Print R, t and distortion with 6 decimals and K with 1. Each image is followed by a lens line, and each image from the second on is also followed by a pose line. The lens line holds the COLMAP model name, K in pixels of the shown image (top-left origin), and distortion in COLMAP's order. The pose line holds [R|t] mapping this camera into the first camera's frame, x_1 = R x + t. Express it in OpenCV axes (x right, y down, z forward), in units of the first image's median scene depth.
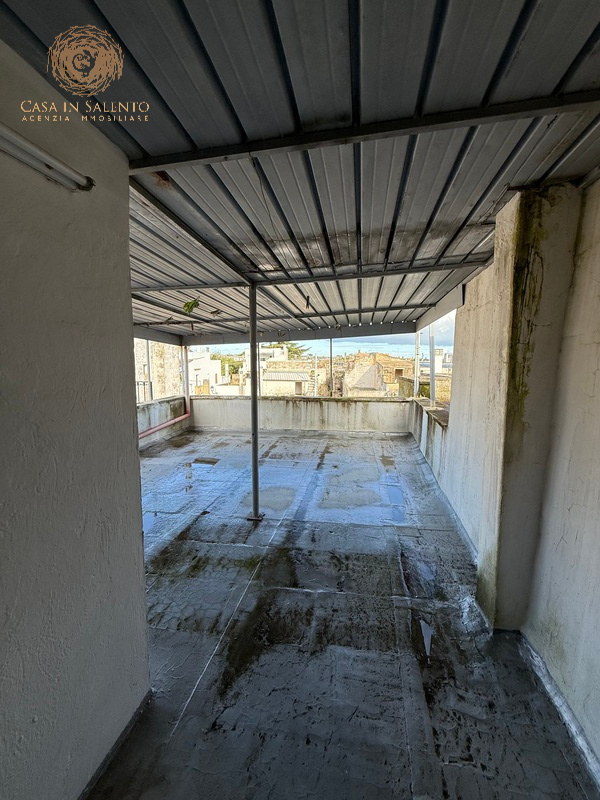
lens RADIAL K [[318.5, 0, 303.1], [0, 318.5, 396.6], [0, 0, 1]] dist [0.000301, -0.000013]
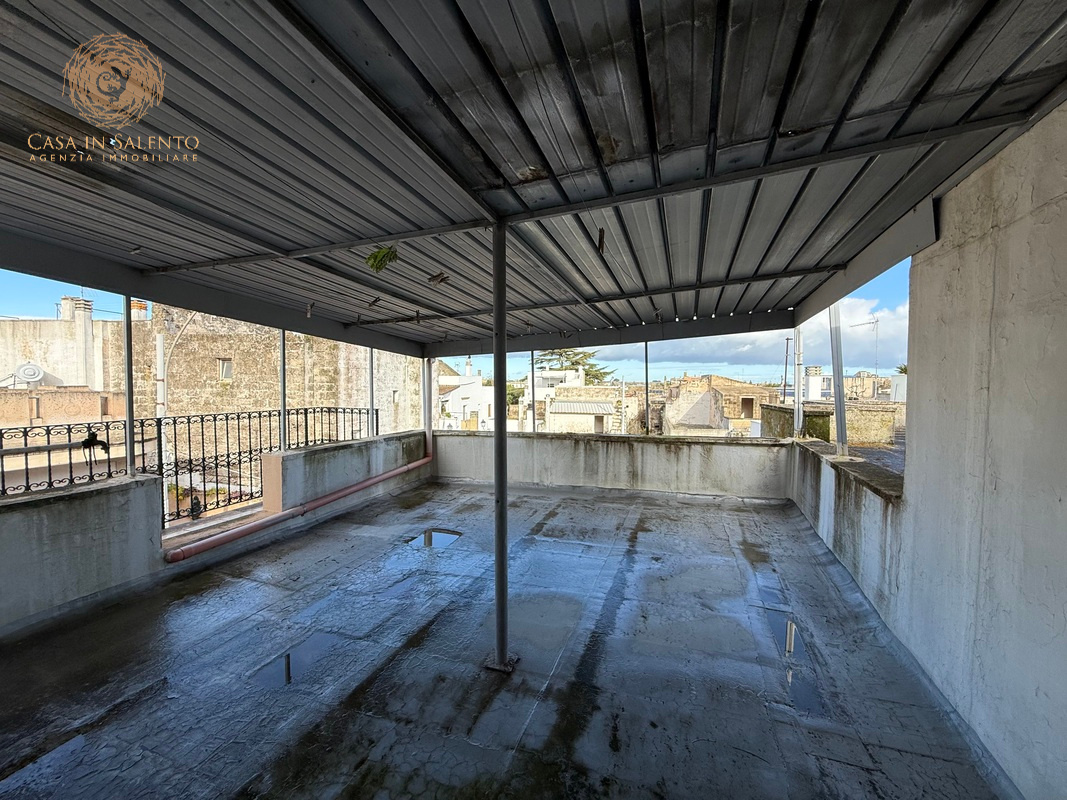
lens RADIAL K [[424.7, 0, 531.1], [0, 424.7, 397.8], [0, 0, 1]] dist [0.000301, -0.000013]
pose [[0.984725, -0.000996, -0.174111, 0.012611], [-0.014571, 0.996005, -0.088106, 0.006061], [0.173503, 0.089297, 0.980777, 0.196866]]
